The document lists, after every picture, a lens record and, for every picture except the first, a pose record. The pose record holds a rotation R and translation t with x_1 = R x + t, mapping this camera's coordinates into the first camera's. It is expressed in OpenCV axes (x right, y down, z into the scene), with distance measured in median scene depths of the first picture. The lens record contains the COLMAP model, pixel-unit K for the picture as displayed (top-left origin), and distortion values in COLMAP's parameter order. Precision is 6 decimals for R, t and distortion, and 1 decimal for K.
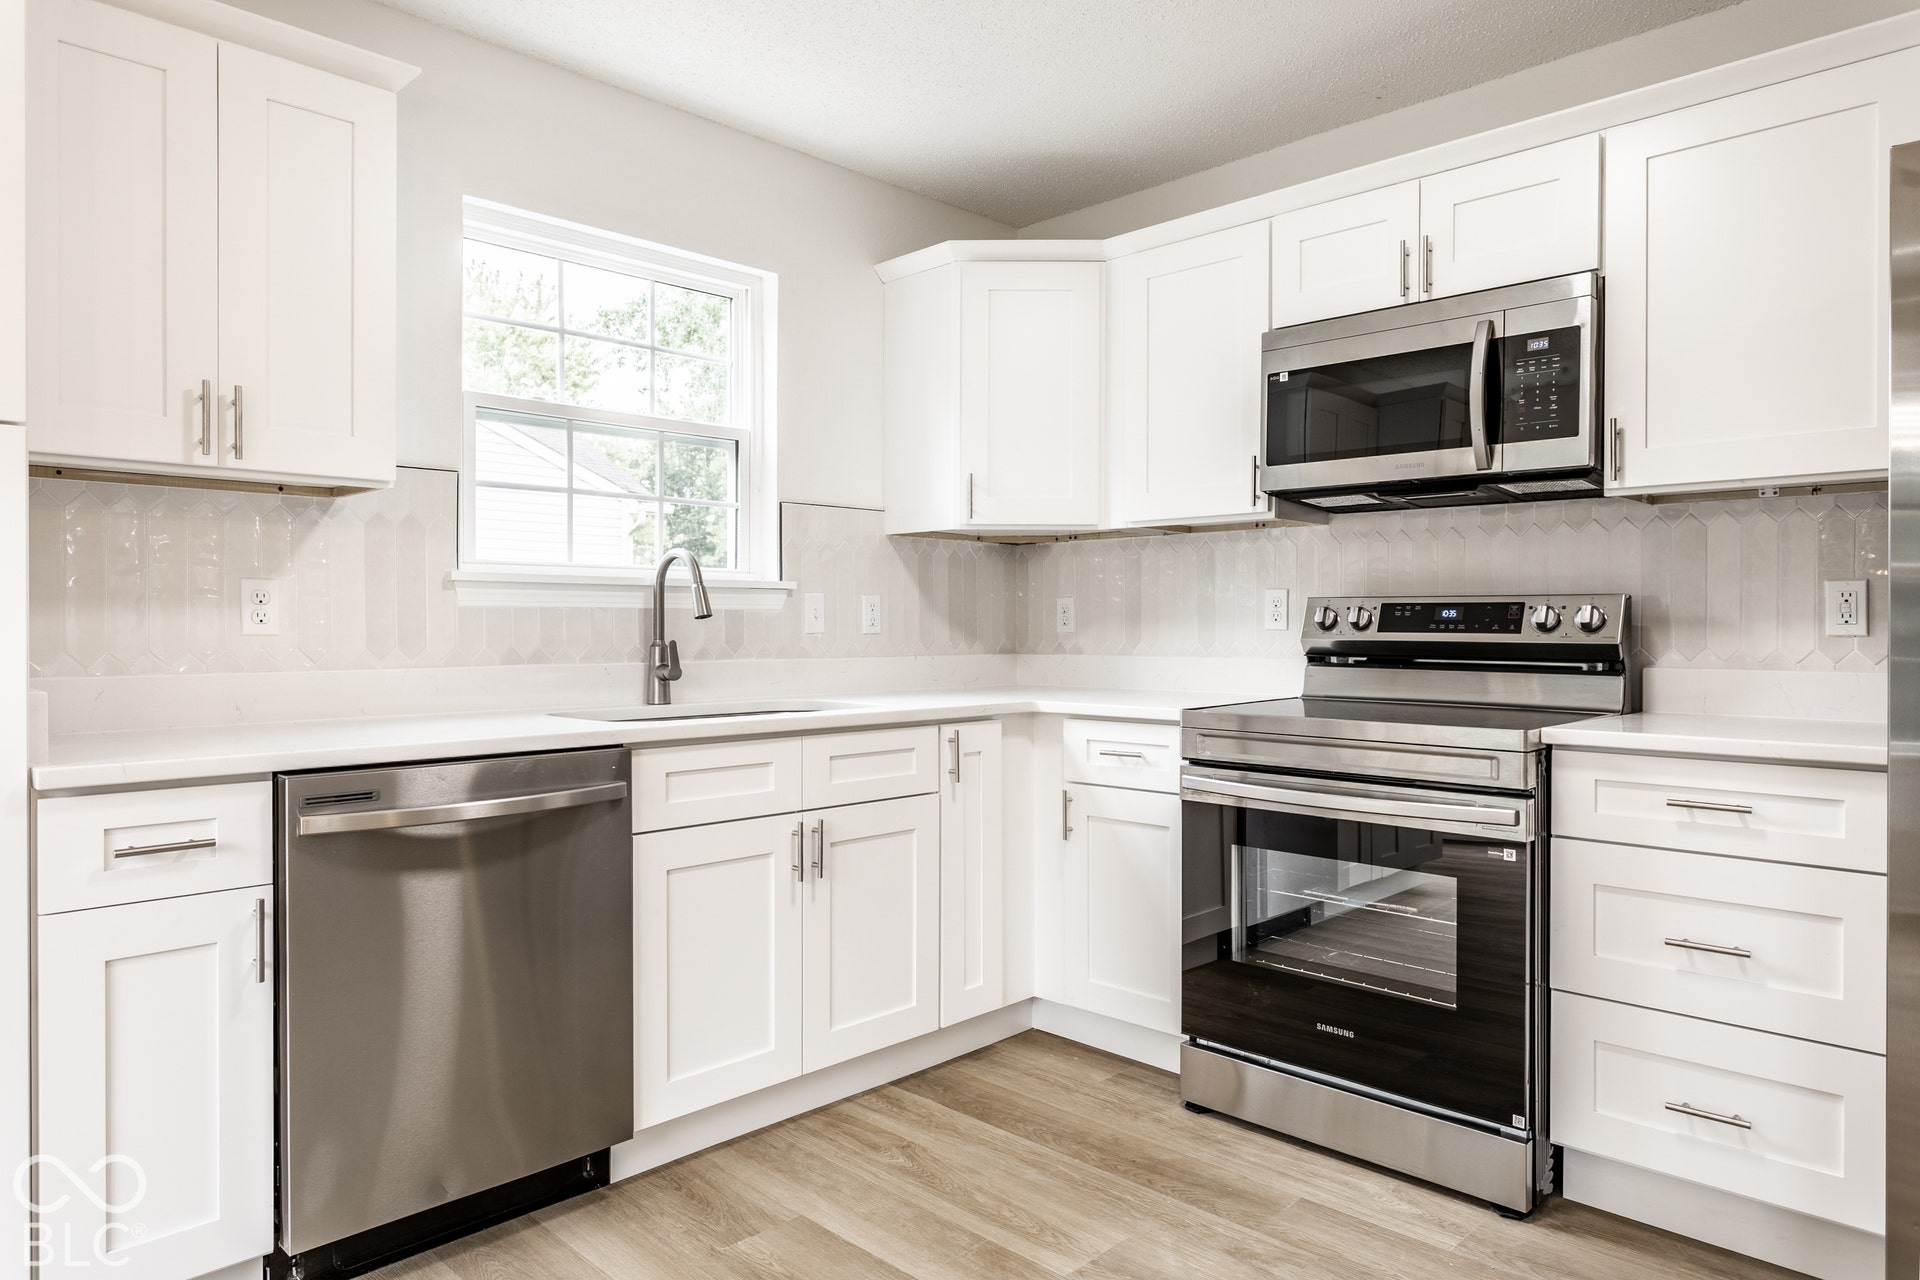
lens RADIAL K [[1196.3, 0, 951.8], [0, 1196.3, 628.4], [0, 0, 1]] dist [-0.006068, 0.002609]
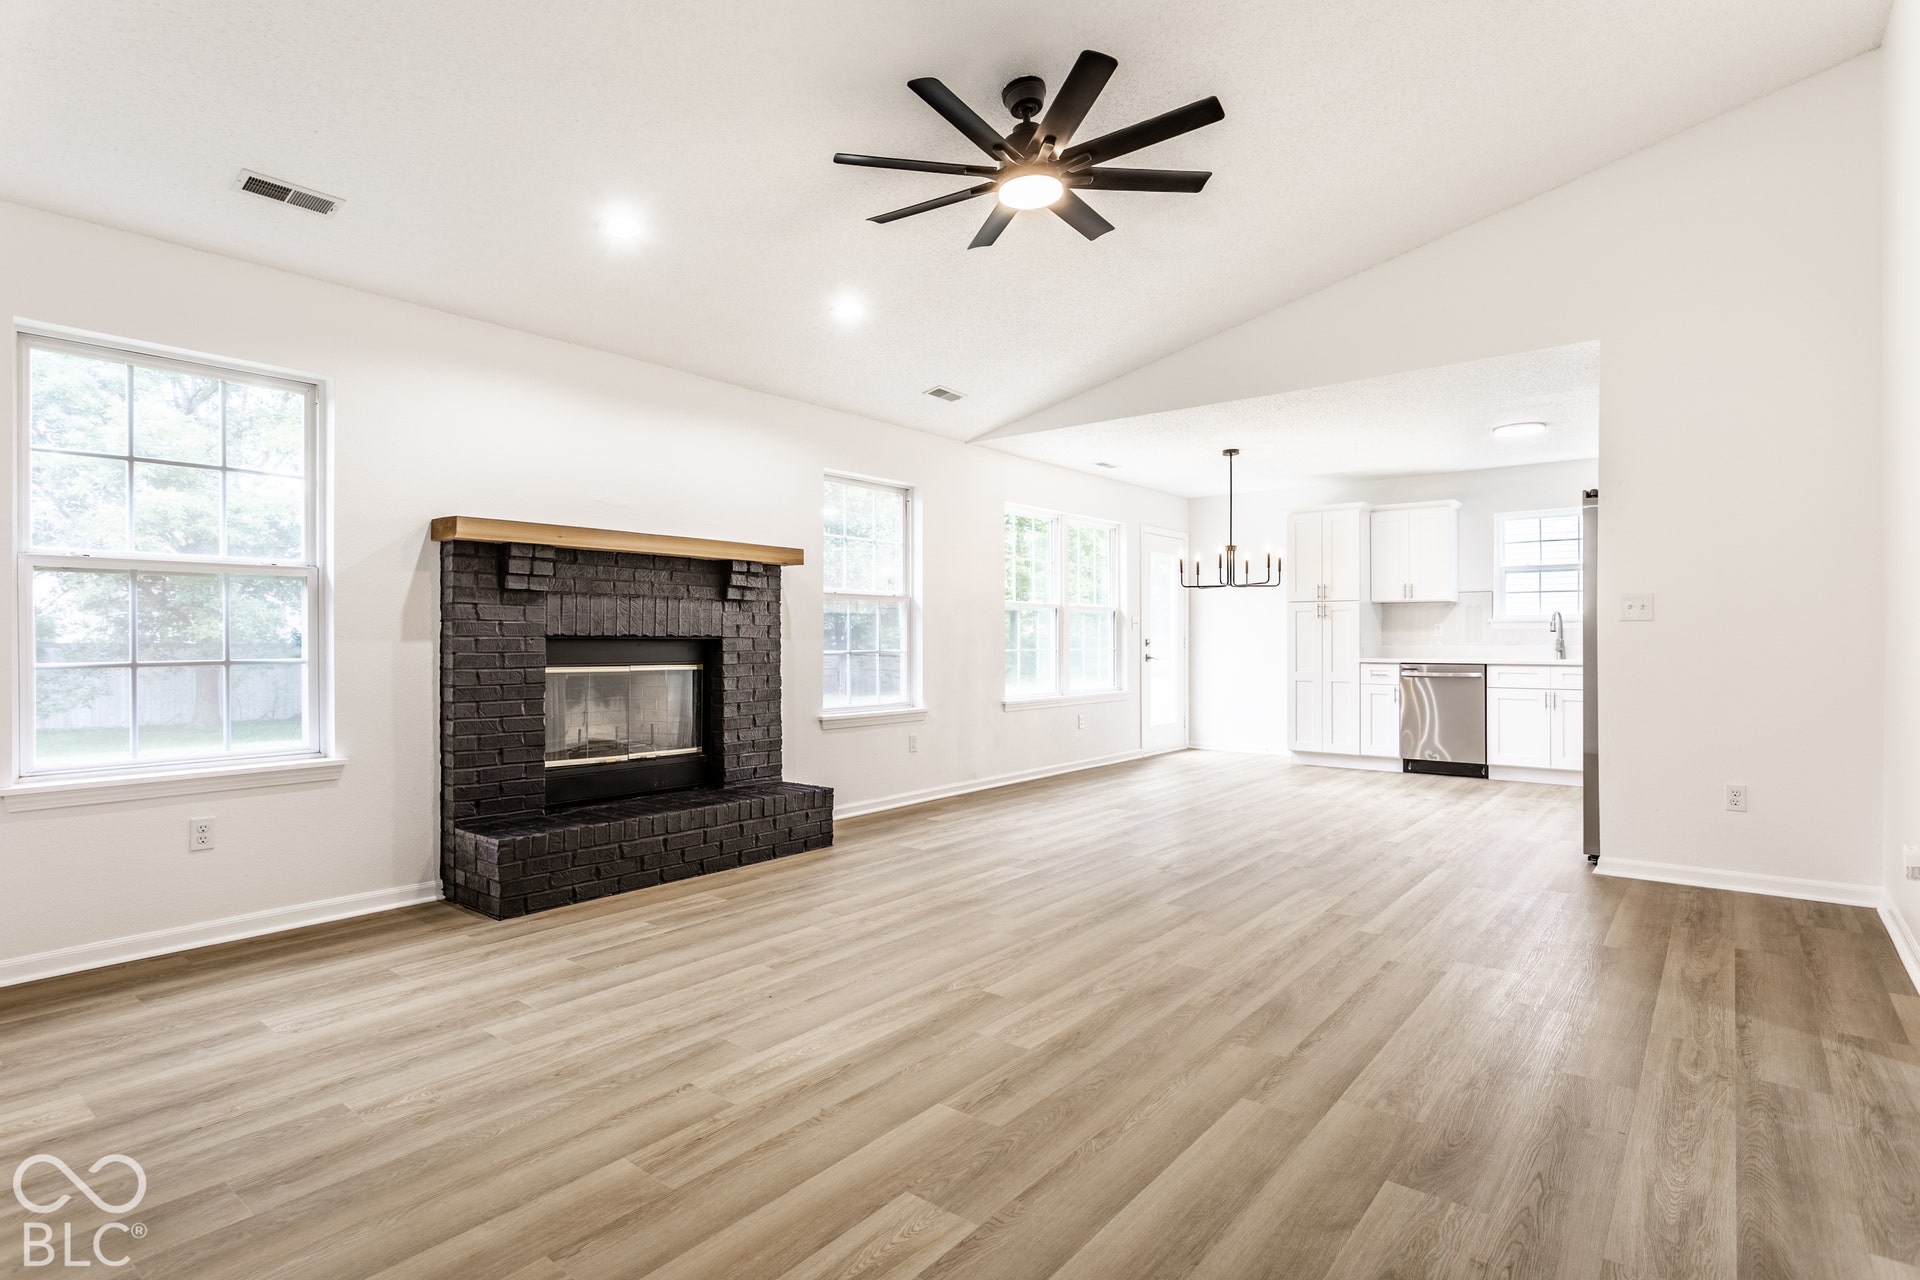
lens RADIAL K [[957.7, 0, 964.6], [0, 957.7, 638.2], [0, 0, 1]] dist [-0.010041, 0.004349]
pose [[0.101978, -0.000438, -0.994787, 2.349252], [-0.001951, 0.999998, -0.000641, 0.015329], [0.994785, 0.002007, 0.101977, -0.897823]]
